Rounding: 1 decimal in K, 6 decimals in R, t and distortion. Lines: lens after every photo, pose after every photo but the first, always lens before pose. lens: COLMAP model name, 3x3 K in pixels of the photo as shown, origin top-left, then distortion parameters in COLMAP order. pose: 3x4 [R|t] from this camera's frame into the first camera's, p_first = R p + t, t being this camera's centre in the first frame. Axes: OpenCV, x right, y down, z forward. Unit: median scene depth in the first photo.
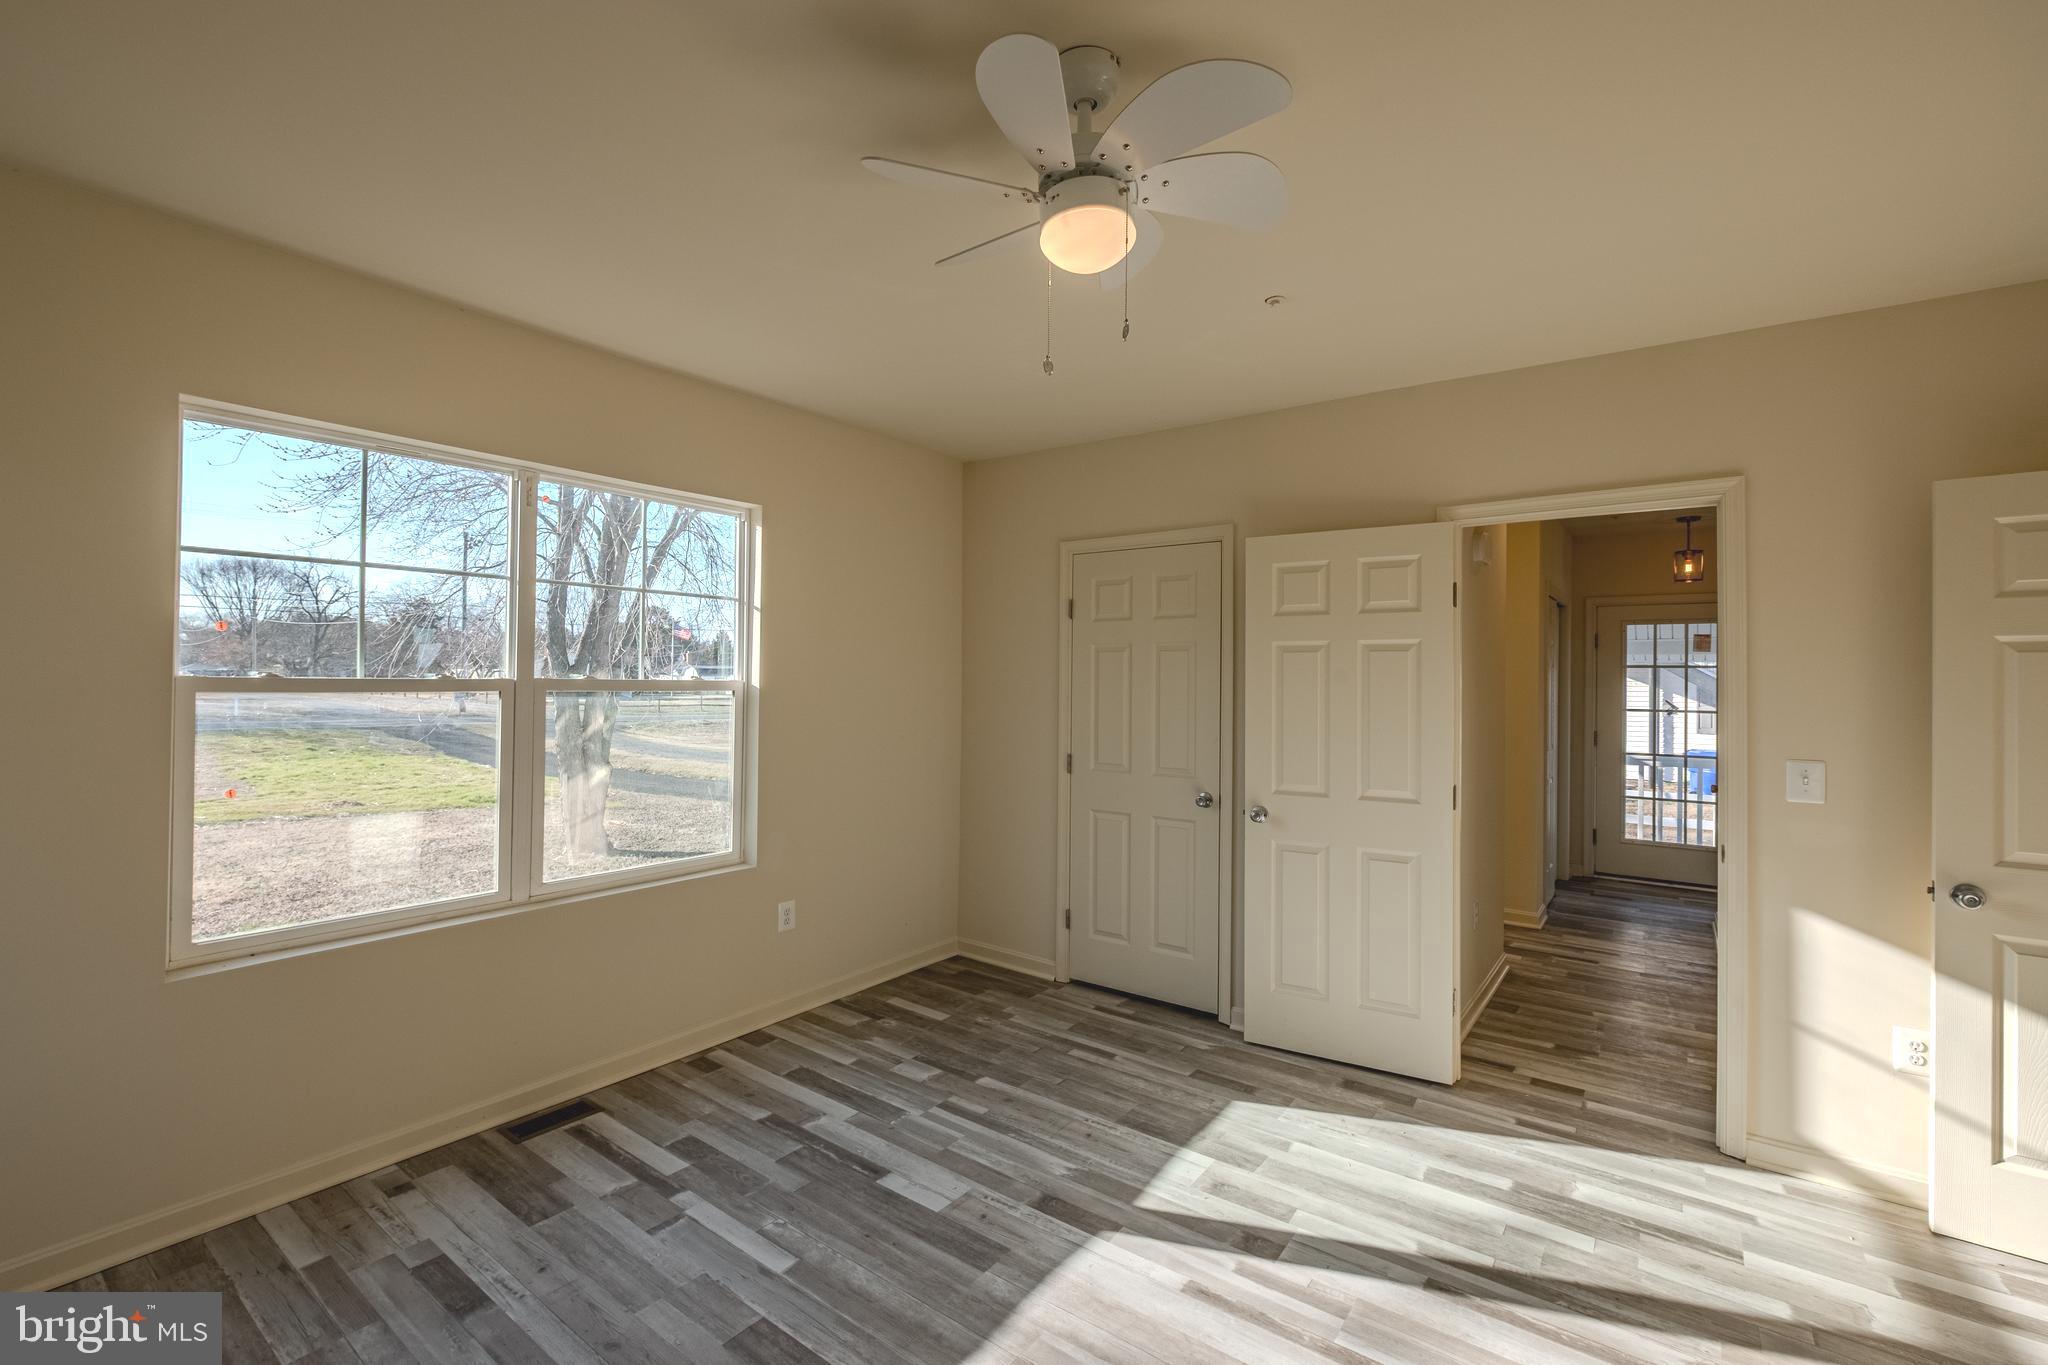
lens RADIAL K [[890.4, 0, 1016.0], [0, 890.4, 680.5], [0, 0, 1]] dist [0.000284, -0.001834]
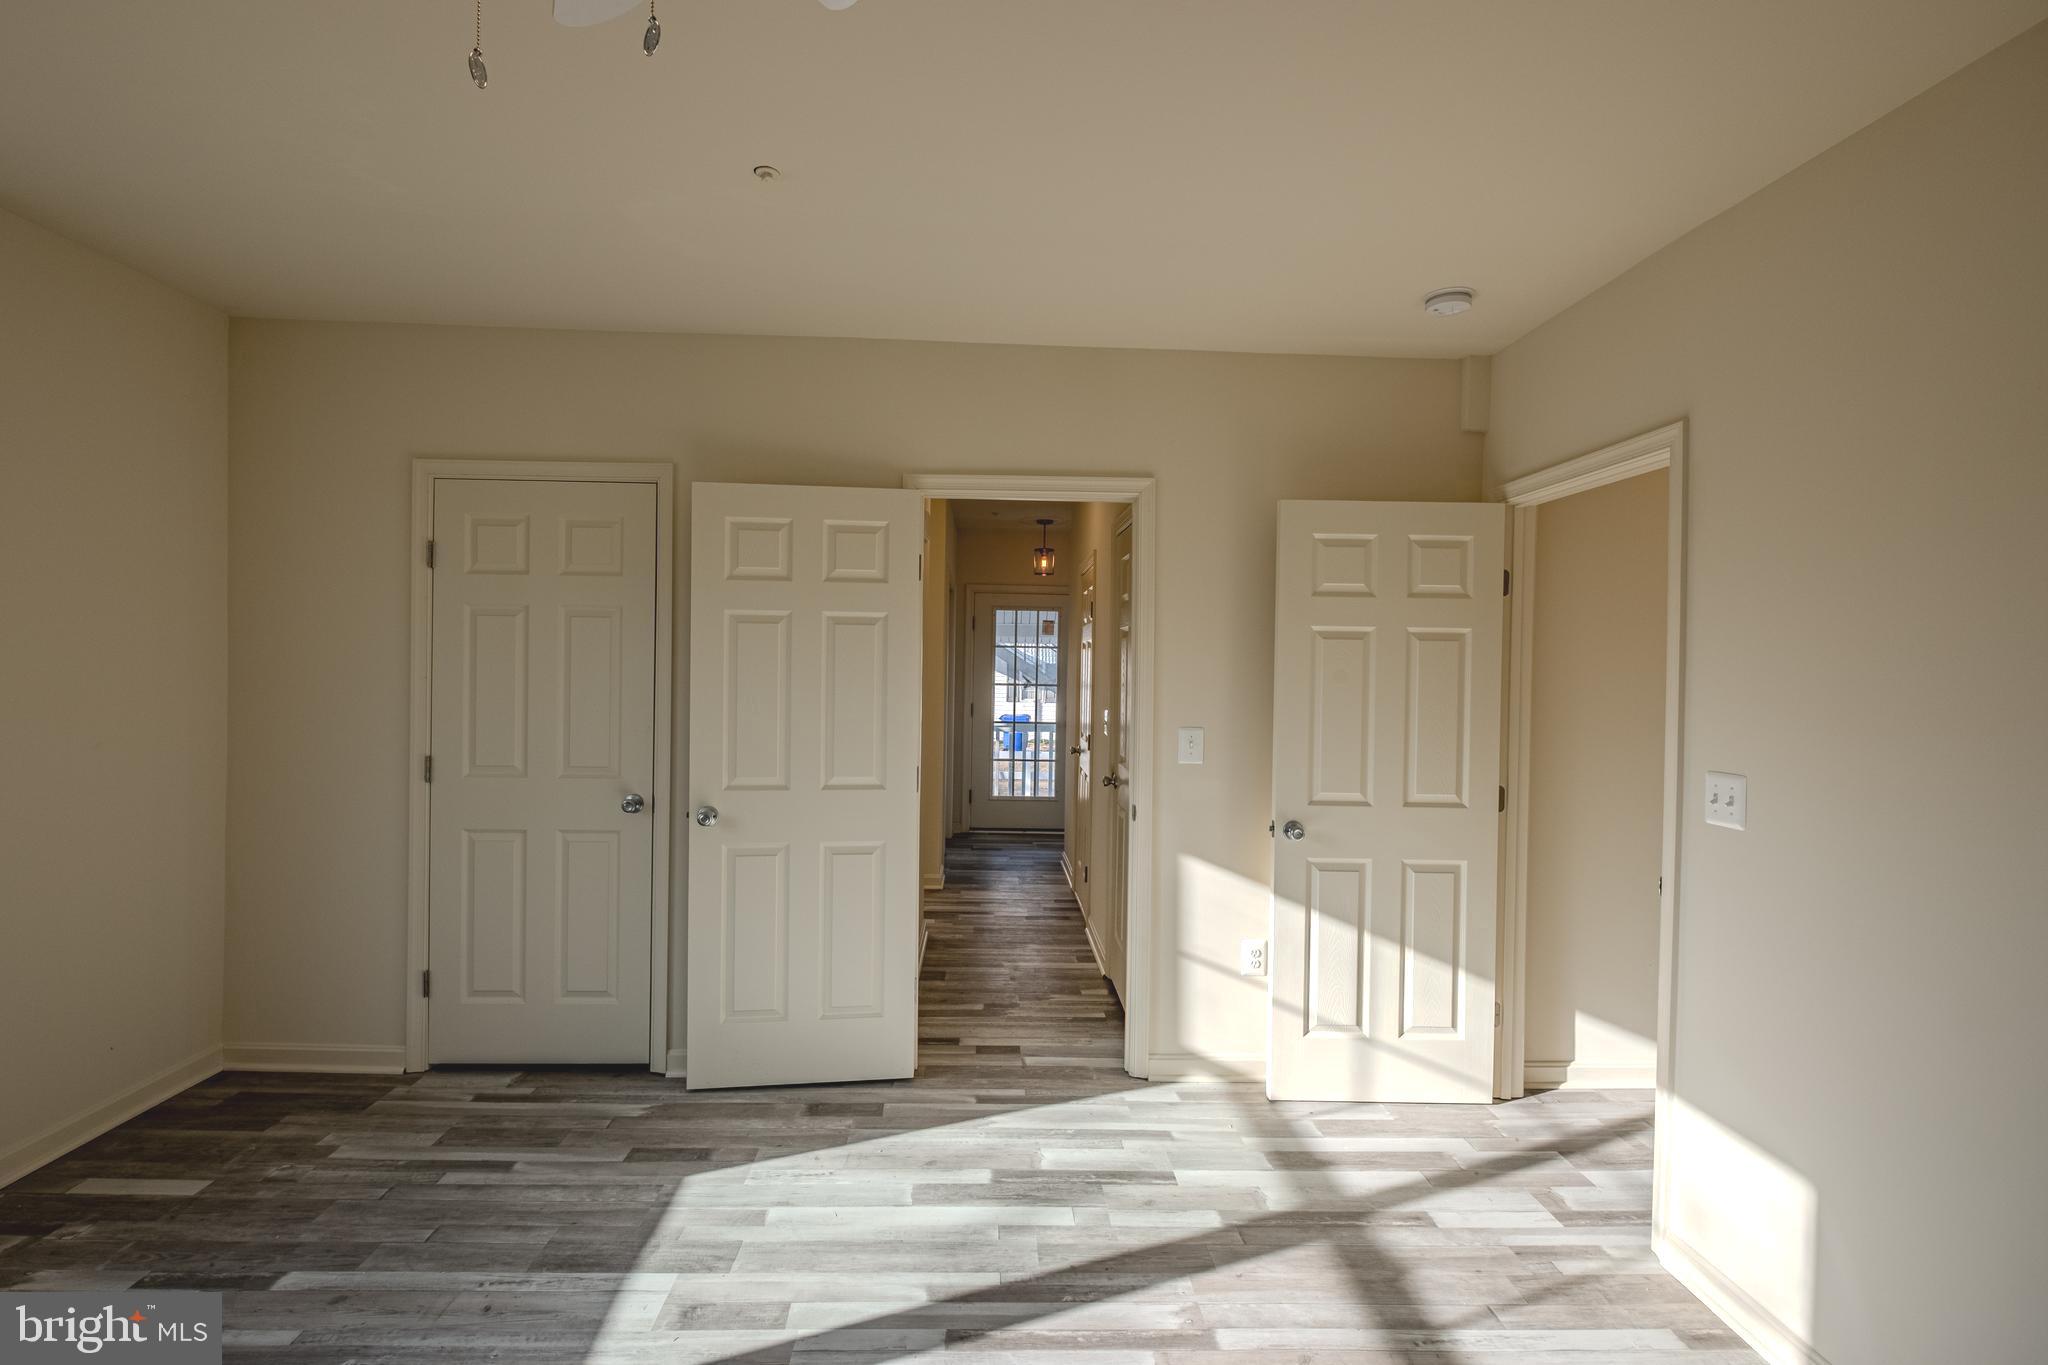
lens RADIAL K [[890.4, 0, 1011.8], [0, 890.4, 674.0], [0, 0, 1]] dist [0.000284, -0.001834]
pose [[0.782940, -0.004224, 0.622083, -0.023270], [-0.007961, 0.999827, 0.016809, 0.000776], [-0.622047, -0.018113, 0.782771, 0.182606]]
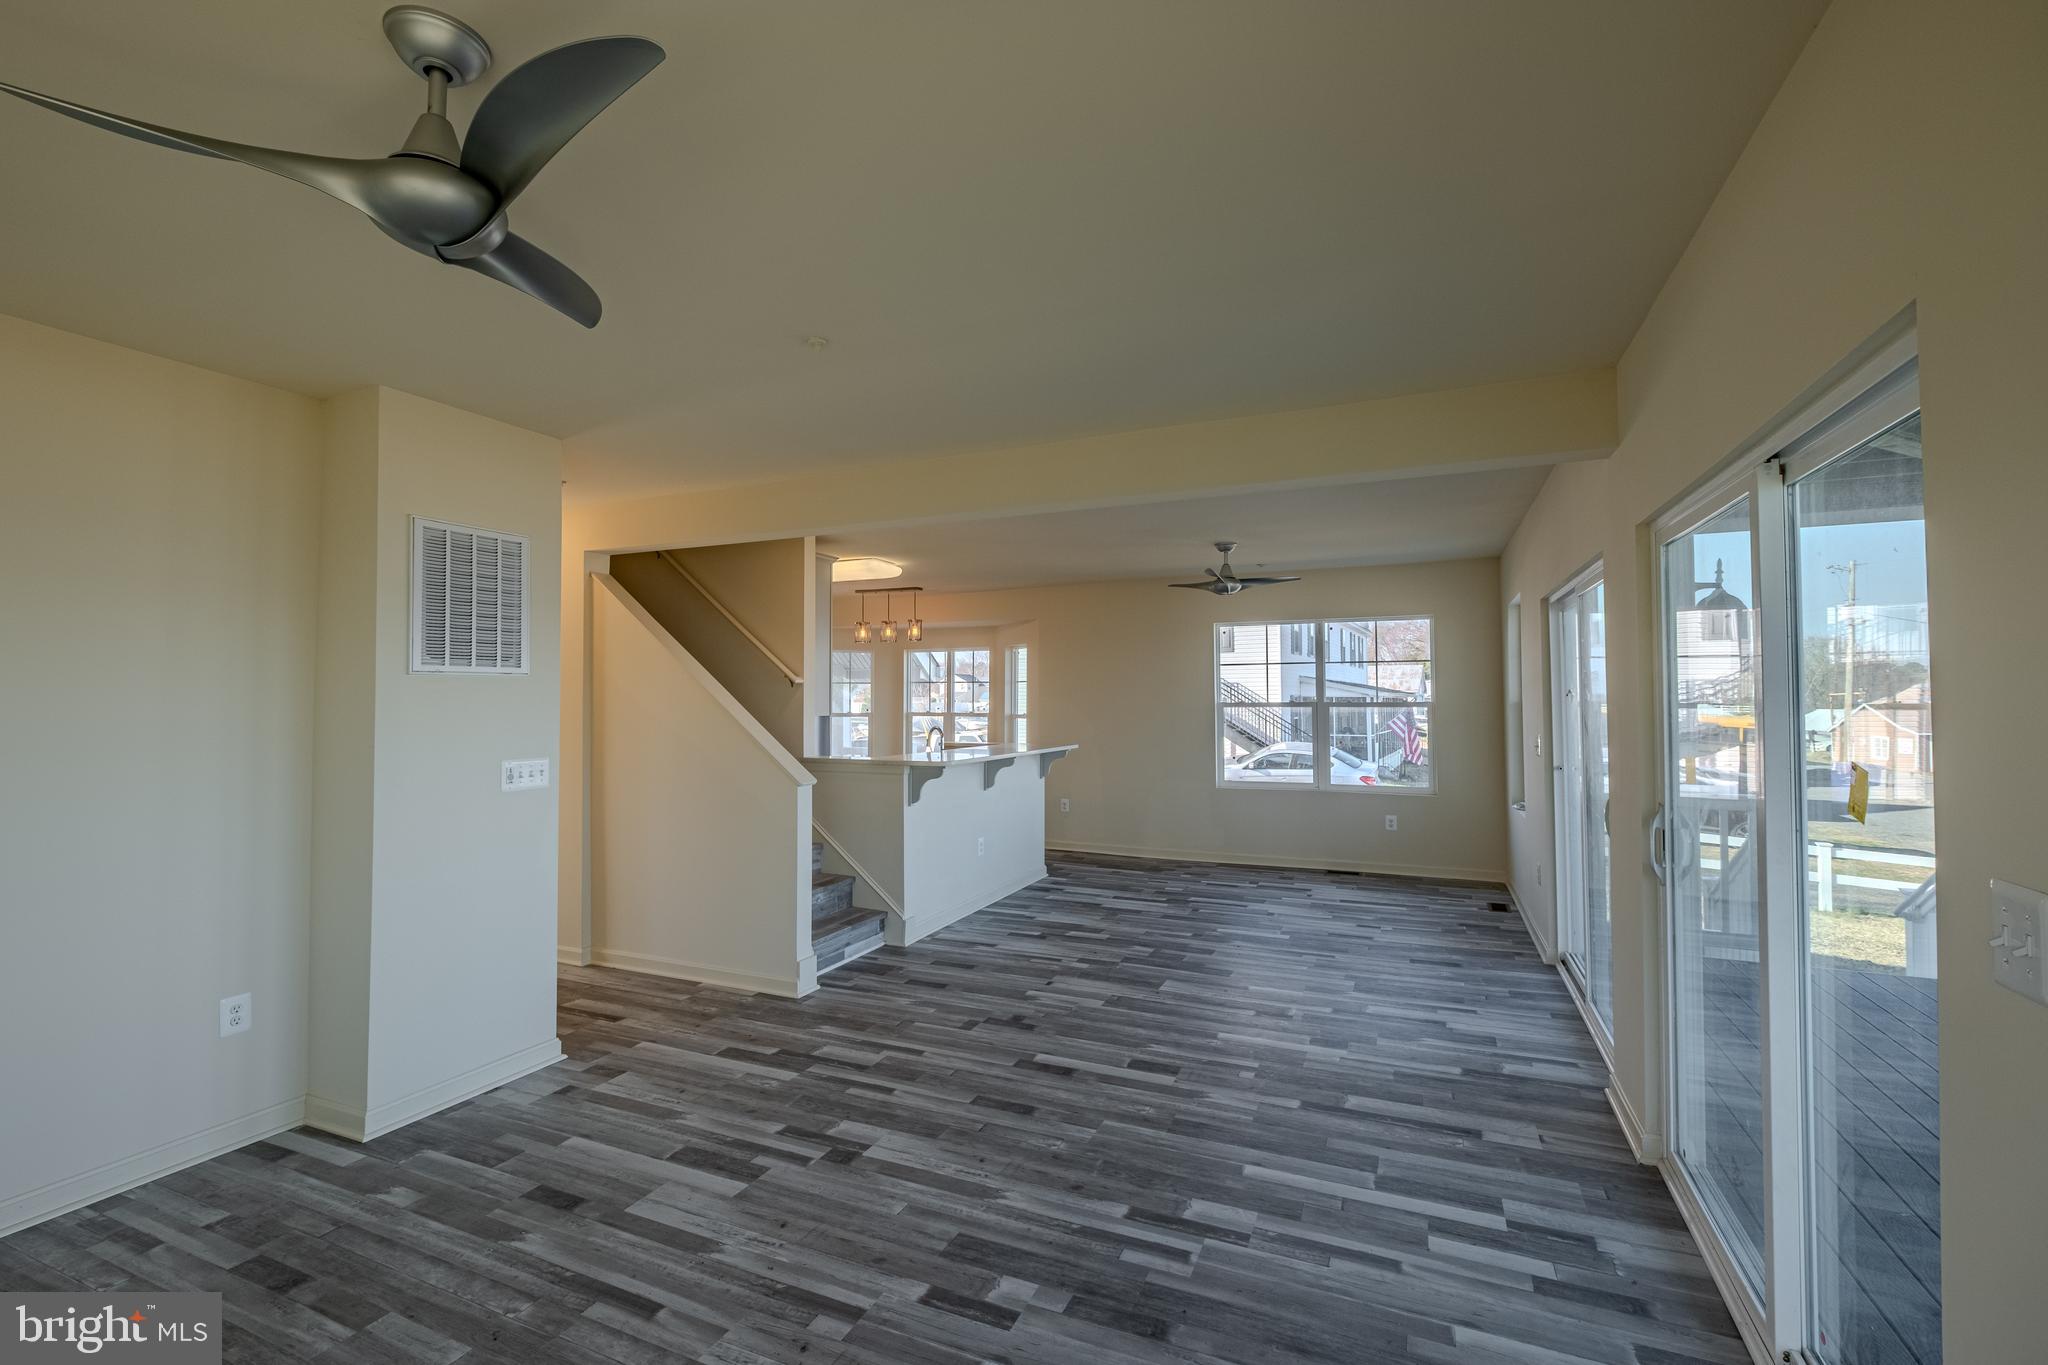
lens RADIAL K [[890.4, 0, 1012.1], [0, 890.4, 688.7], [0, 0, 1]] dist [0.000284, -0.001834]
pose [[0.971937, -0.000007, 0.235241, 0.462540], [0.001708, 0.999974, -0.007026, 0.002277], [-0.235235, 0.007231, 0.971912, -0.365529]]
